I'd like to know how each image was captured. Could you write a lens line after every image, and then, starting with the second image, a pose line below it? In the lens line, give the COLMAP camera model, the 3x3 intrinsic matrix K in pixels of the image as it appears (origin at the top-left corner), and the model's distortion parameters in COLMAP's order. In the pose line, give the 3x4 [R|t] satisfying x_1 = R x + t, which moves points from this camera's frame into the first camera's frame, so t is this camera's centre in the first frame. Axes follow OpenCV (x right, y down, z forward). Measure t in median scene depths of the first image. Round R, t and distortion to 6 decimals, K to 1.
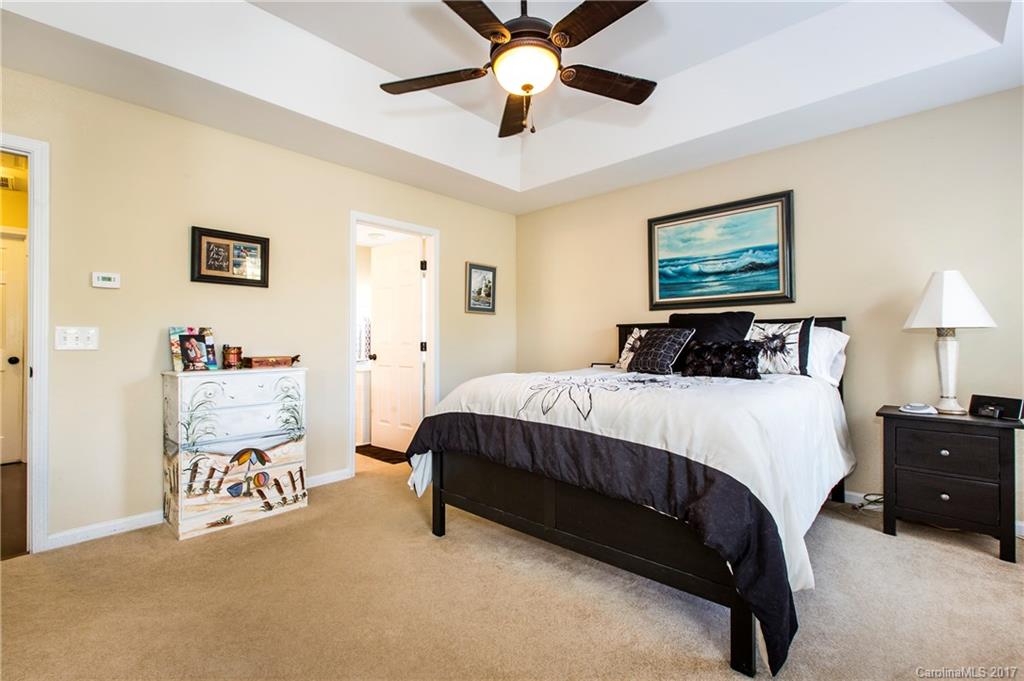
lens RADIAL K [[460.9, 0, 515.3], [0, 460.9, 339.4], [0, 0, 1]] dist [0.001740, -0.000492]
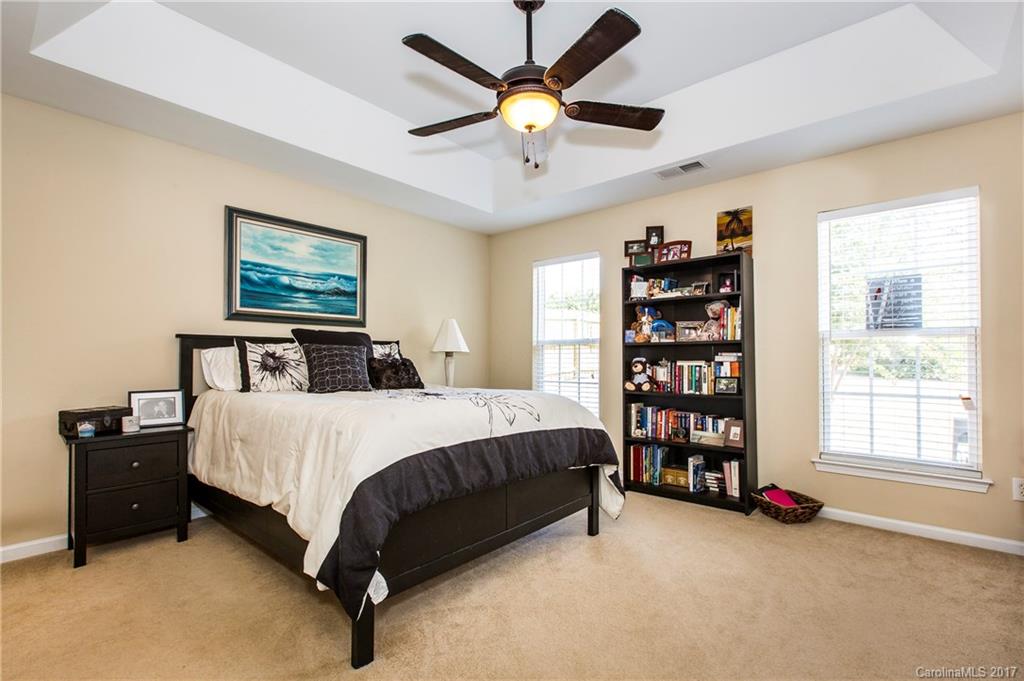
lens RADIAL K [[460.9, 0, 515.6], [0, 460.9, 350.7], [0, 0, 1]] dist [0.001740, -0.000492]
pose [[-0.026584, 0.022778, 0.999387, -0.570345], [-0.008127, 0.999702, -0.023002, 0.006230], [-0.999614, -0.008734, -0.026391, 0.567946]]
